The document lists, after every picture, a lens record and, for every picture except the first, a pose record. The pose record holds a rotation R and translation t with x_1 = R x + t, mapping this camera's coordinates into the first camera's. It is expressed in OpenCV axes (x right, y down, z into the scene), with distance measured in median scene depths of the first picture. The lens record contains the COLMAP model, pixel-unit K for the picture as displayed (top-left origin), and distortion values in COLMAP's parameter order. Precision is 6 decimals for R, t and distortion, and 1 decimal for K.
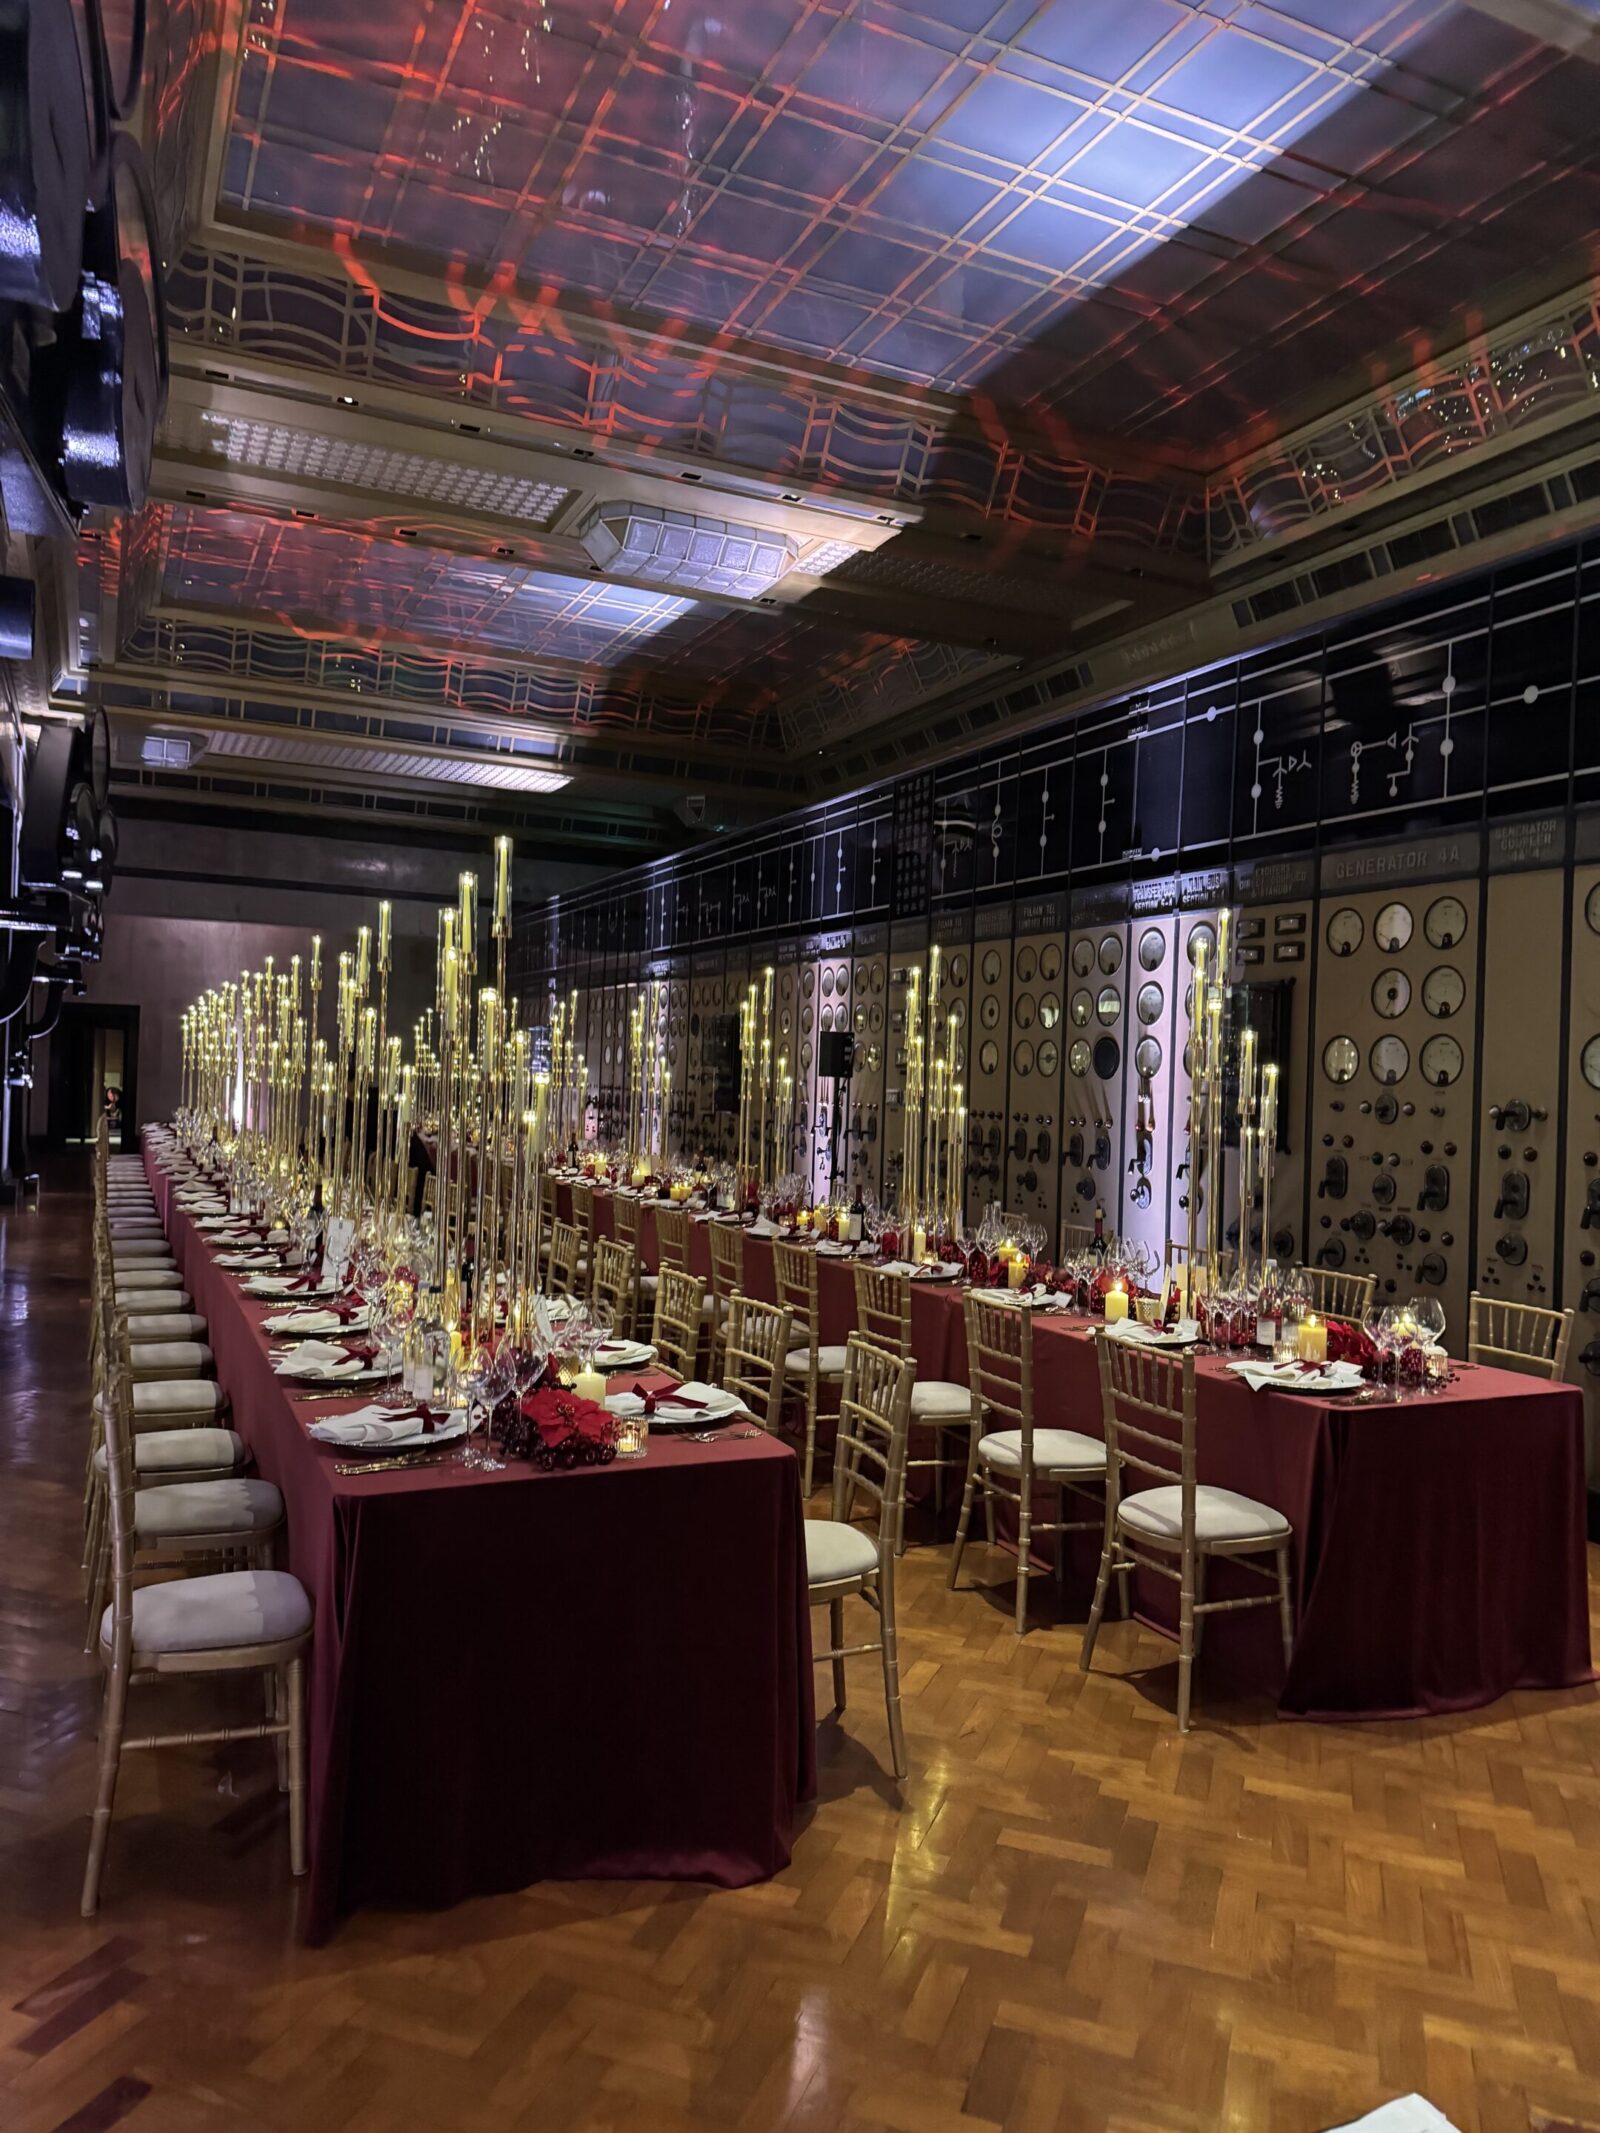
lens RADIAL K [[1511.6, 0, 805.6], [0, 1511.6, 1077.0], [0, 0, 1]] dist [0.177391, -0.298878]
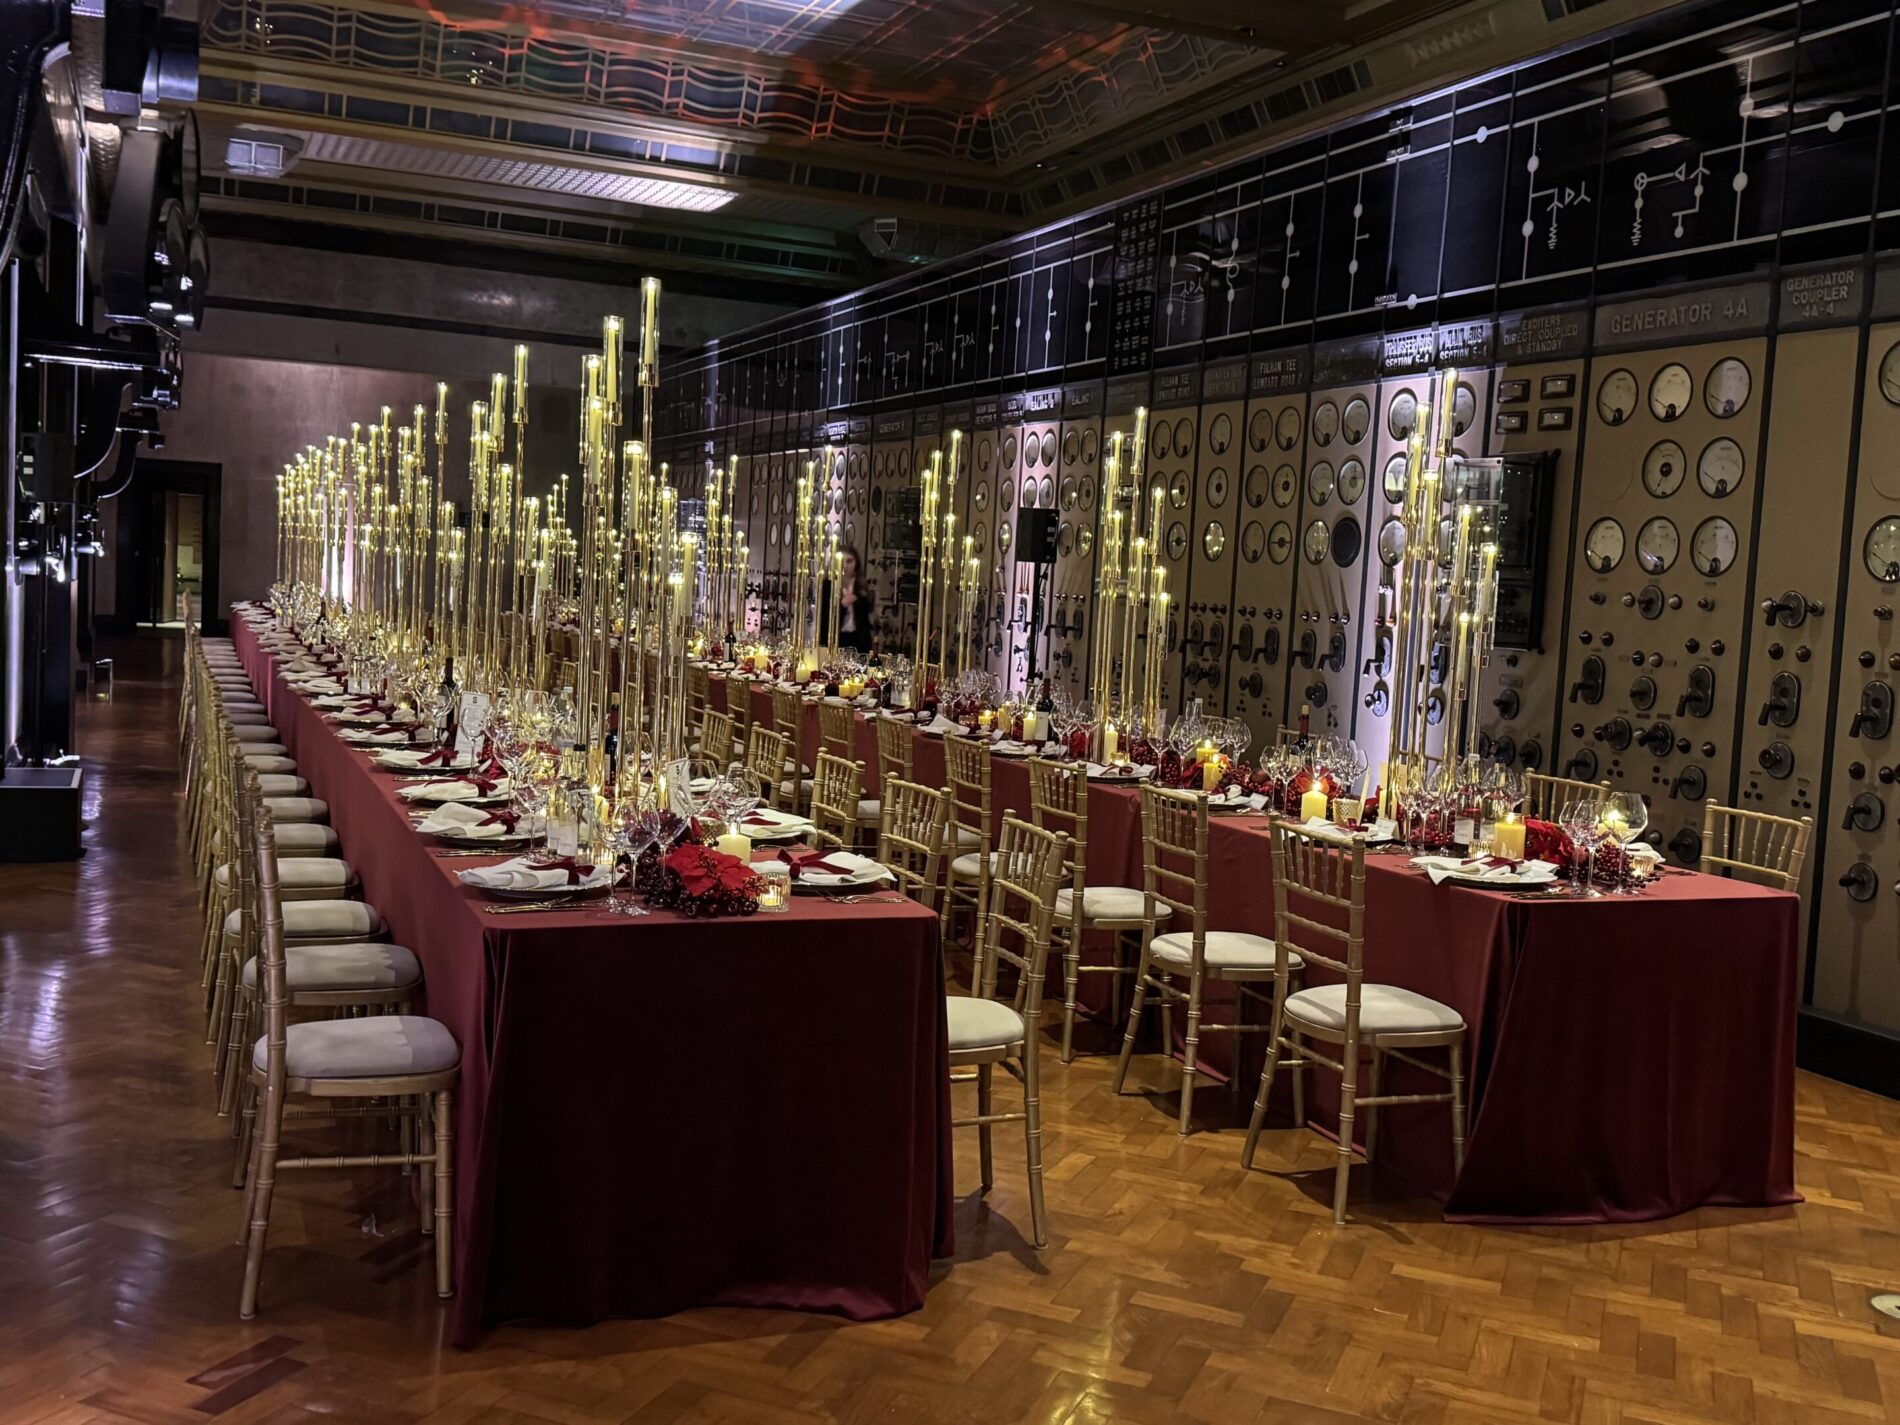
lens RADIAL K [[1880.5, 0, 943.1], [0, 1880.5, 709.2], [0, 0, 1]] dist [0.199085, -0.406495]
pose [[0.998841, 0.023970, -0.041727, 0.020195], [-0.020913, 0.997170, 0.072210, 0.010316], [0.043340, -0.071254, 0.996516, -0.097729]]
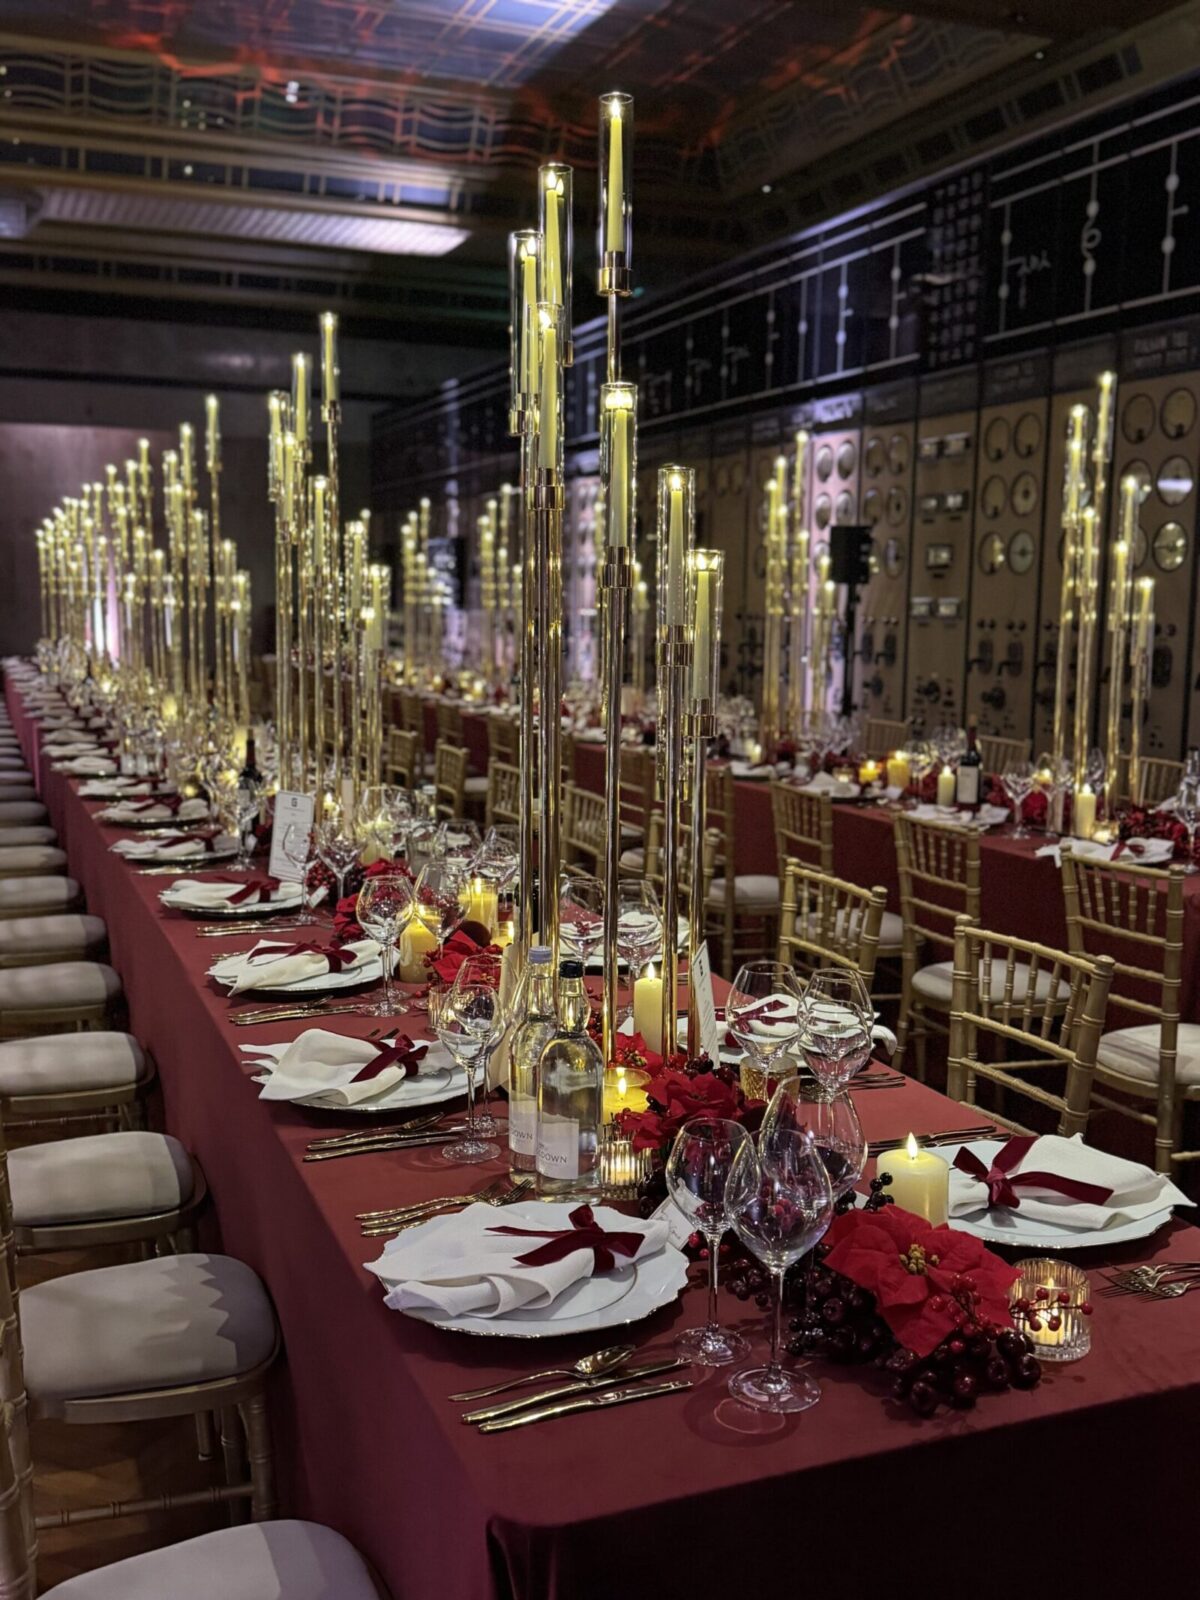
lens RADIAL K [[1583.6, 0, 600.0], [0, 1583.6, 800.0], [0, 0, 1]] dist [0.199085, -0.406495]
pose [[0.998452, -0.014979, -0.053570, -0.097719], [0.021562, 0.991986, 0.124498, 0.007663], [0.051275, -0.125461, 0.990773, 0.229914]]
